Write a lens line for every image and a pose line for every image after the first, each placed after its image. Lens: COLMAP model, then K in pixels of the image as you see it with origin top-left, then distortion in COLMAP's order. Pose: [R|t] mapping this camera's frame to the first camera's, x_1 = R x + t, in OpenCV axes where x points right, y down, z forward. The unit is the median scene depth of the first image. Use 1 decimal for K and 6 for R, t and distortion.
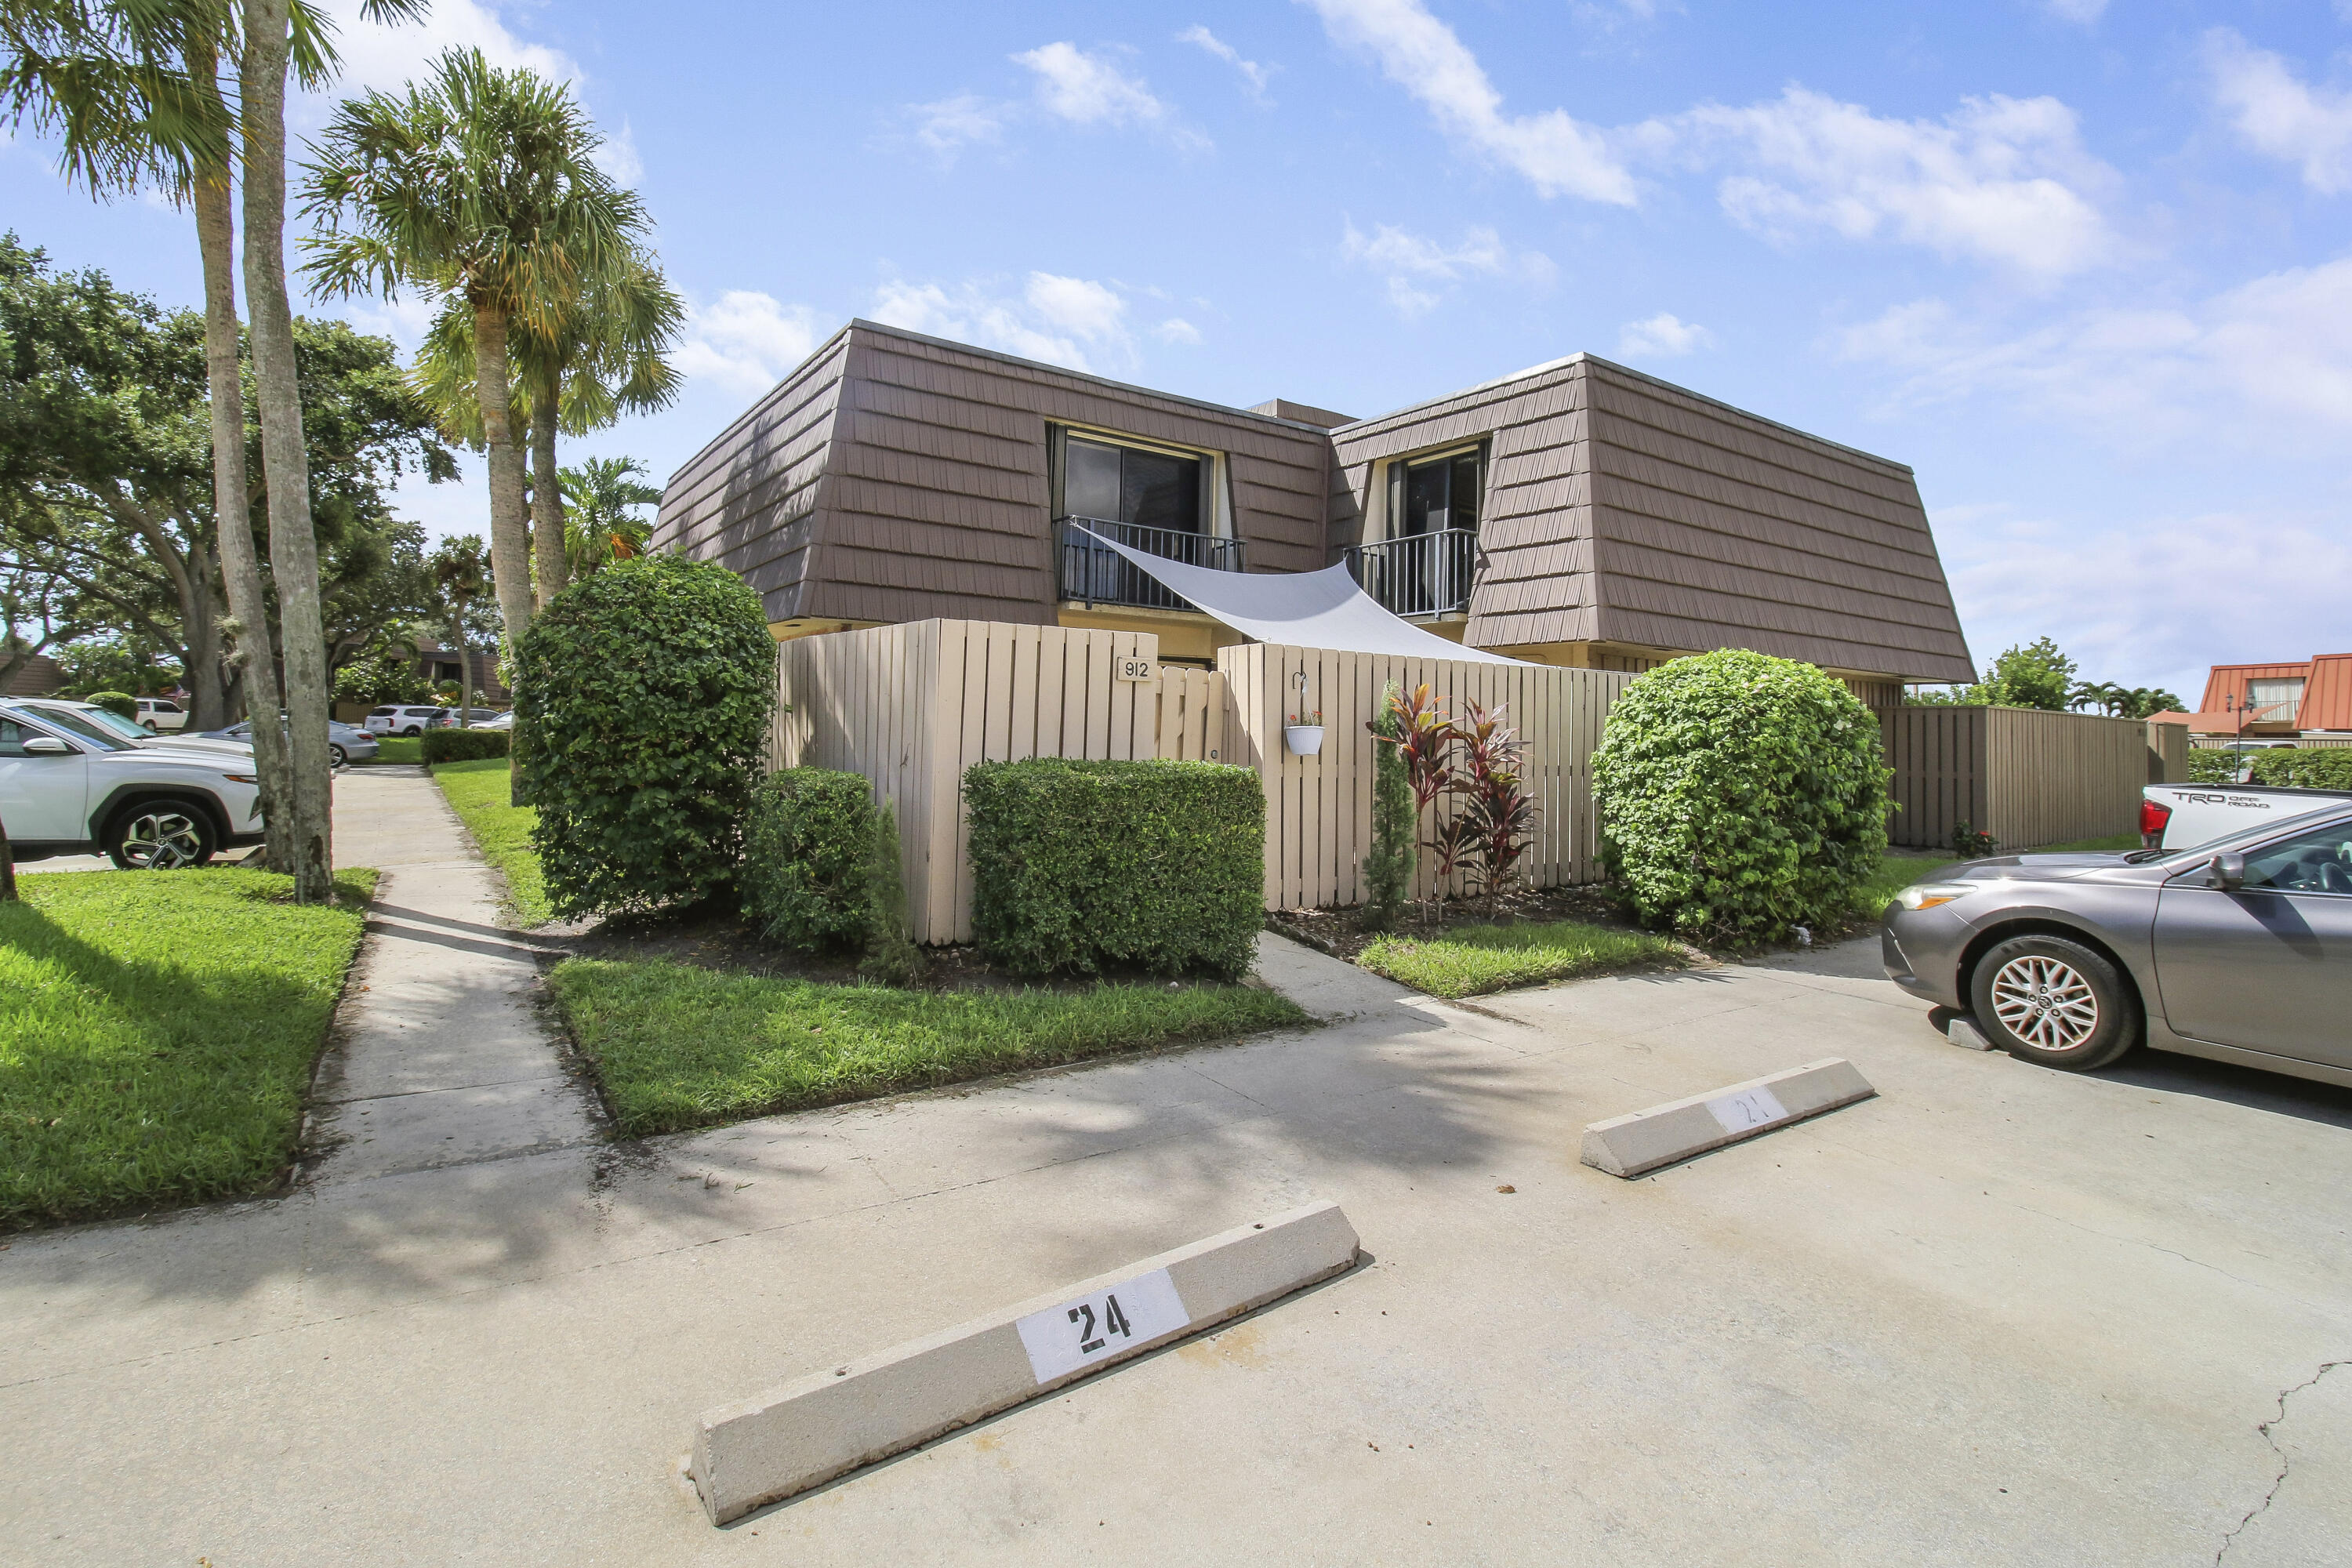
lens RADIAL K [[1114.3, 0, 1197.6], [0, 1114.3, 755.7], [0, 0, 1]] dist [0.020188, -0.018602]
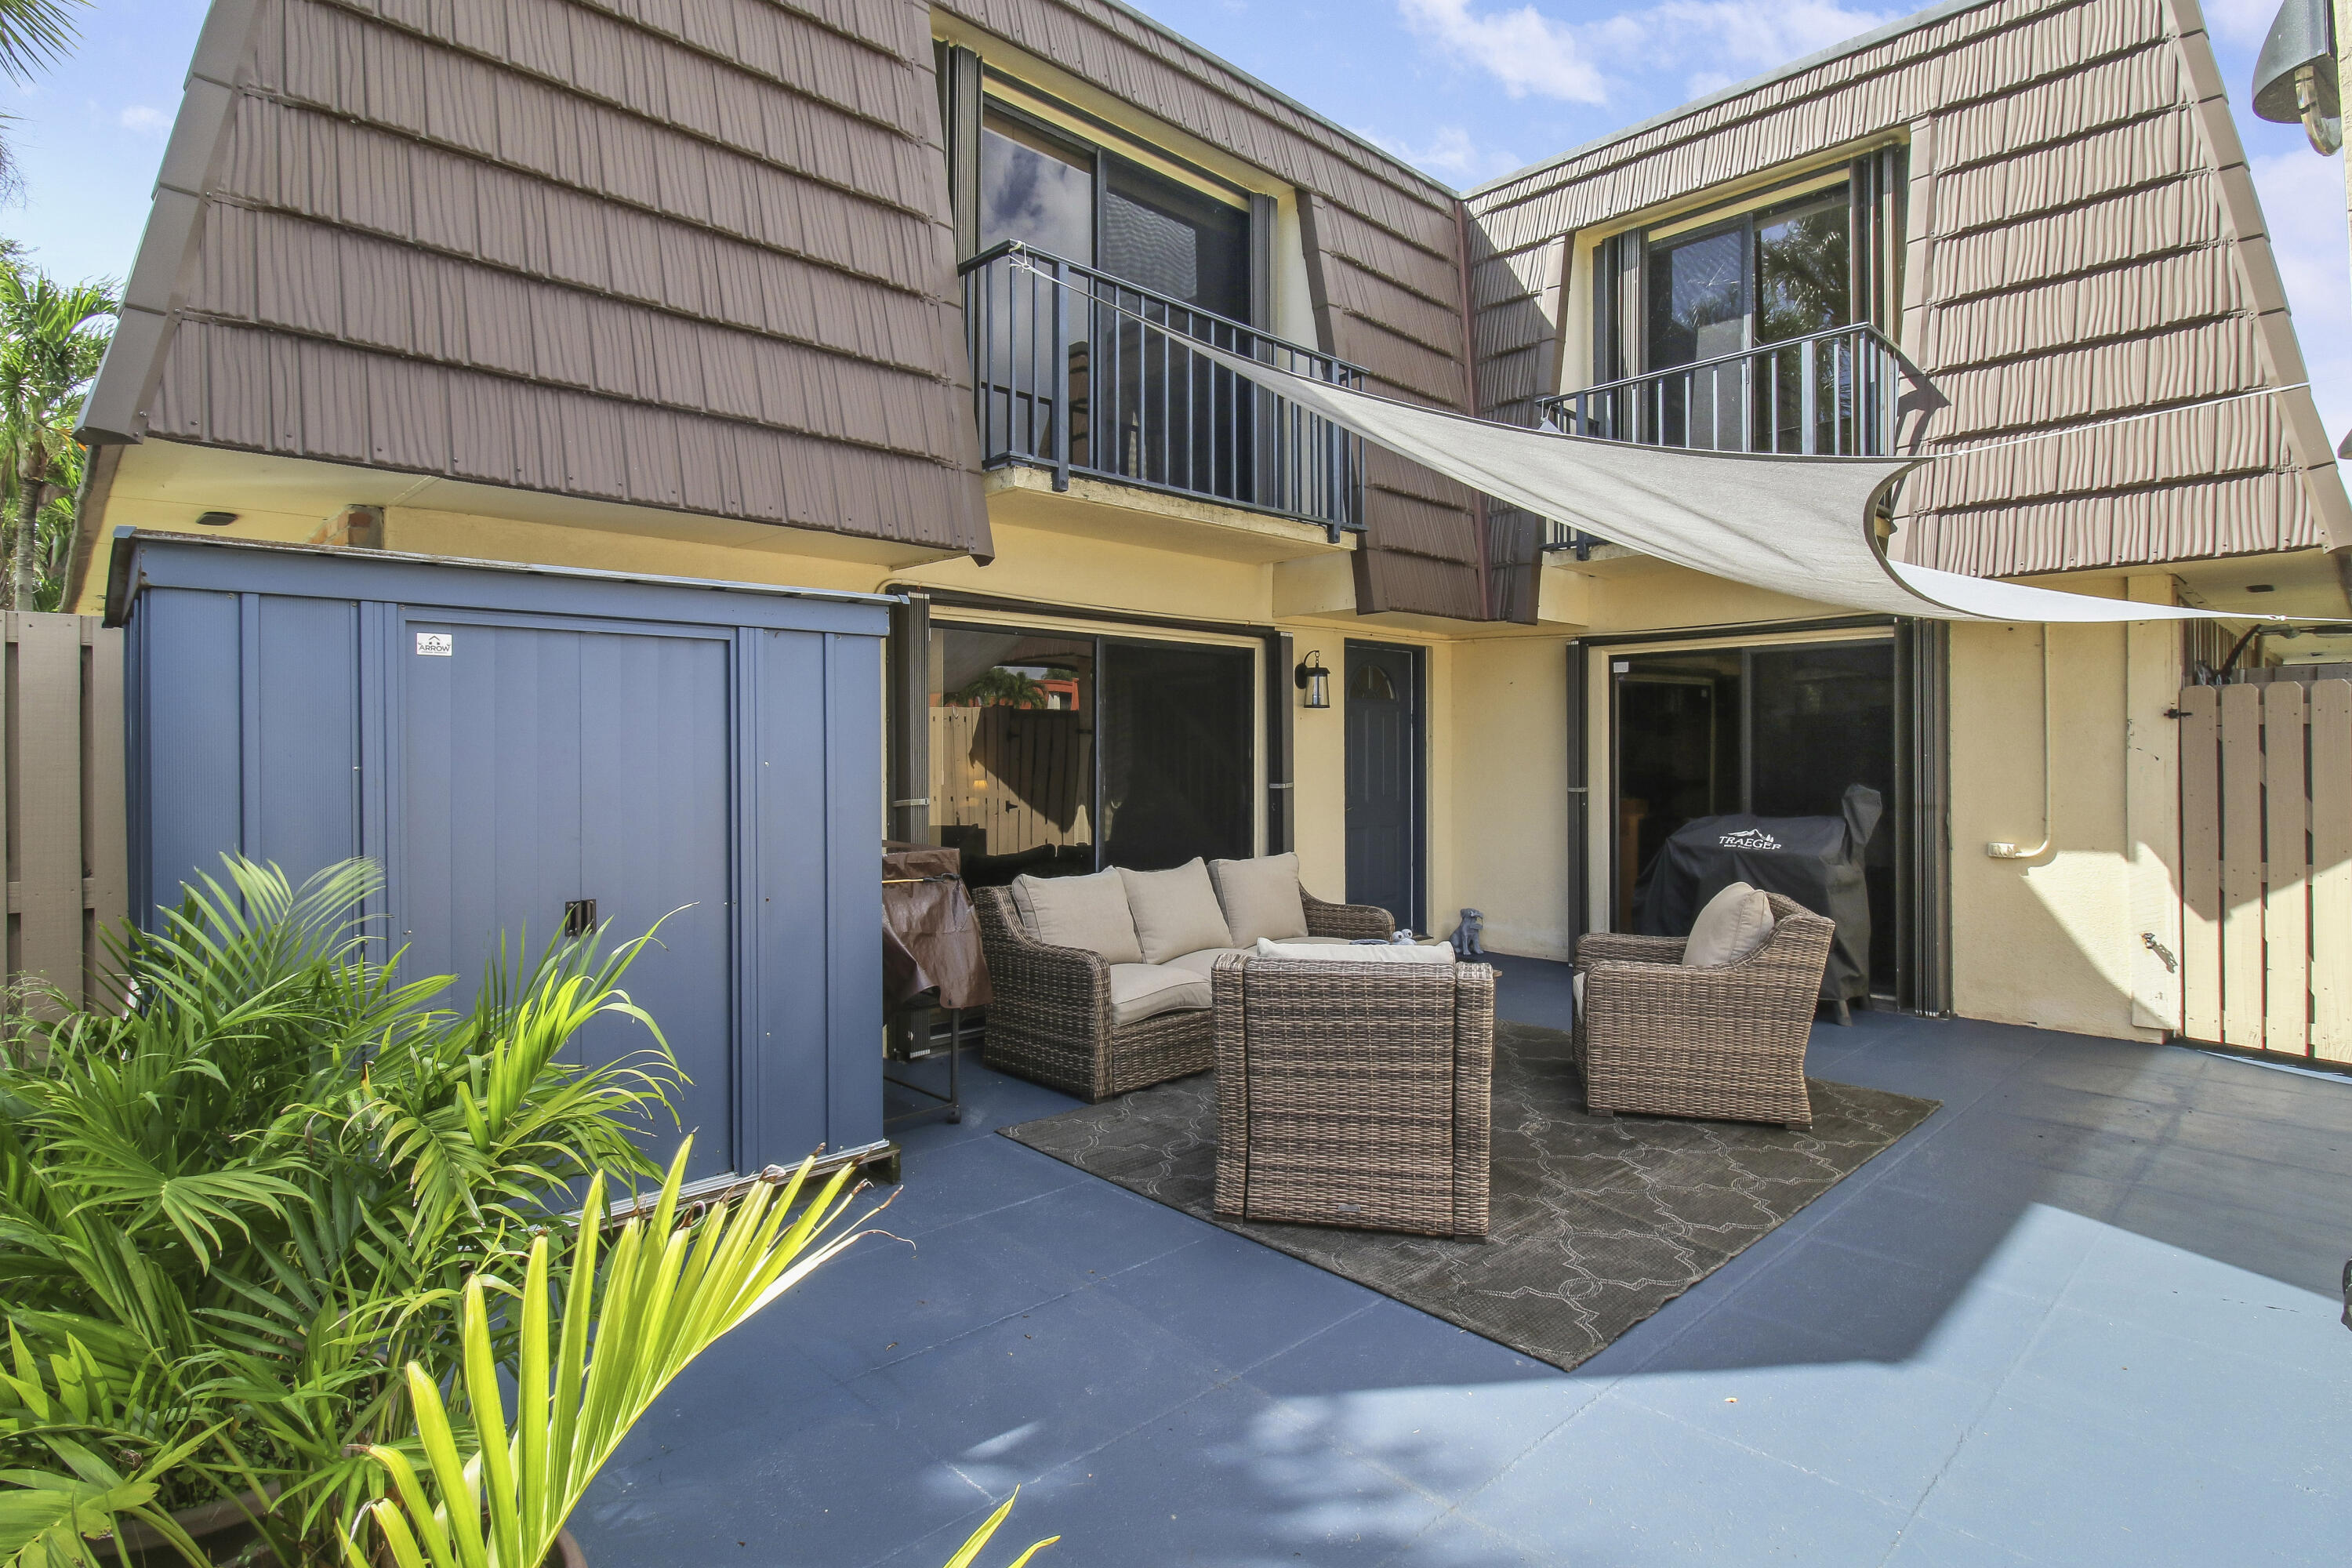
lens RADIAL K [[1114.3, 0, 1197.6], [0, 1114.3, 755.7], [0, 0, 1]] dist [0.020188, -0.018602]
pose [[0.995979, -0.015308, 0.088270, -0.078948], [0.012445, 0.999381, 0.032894, -0.042536], [-0.088719, -0.031664, 0.995553, 0.539681]]
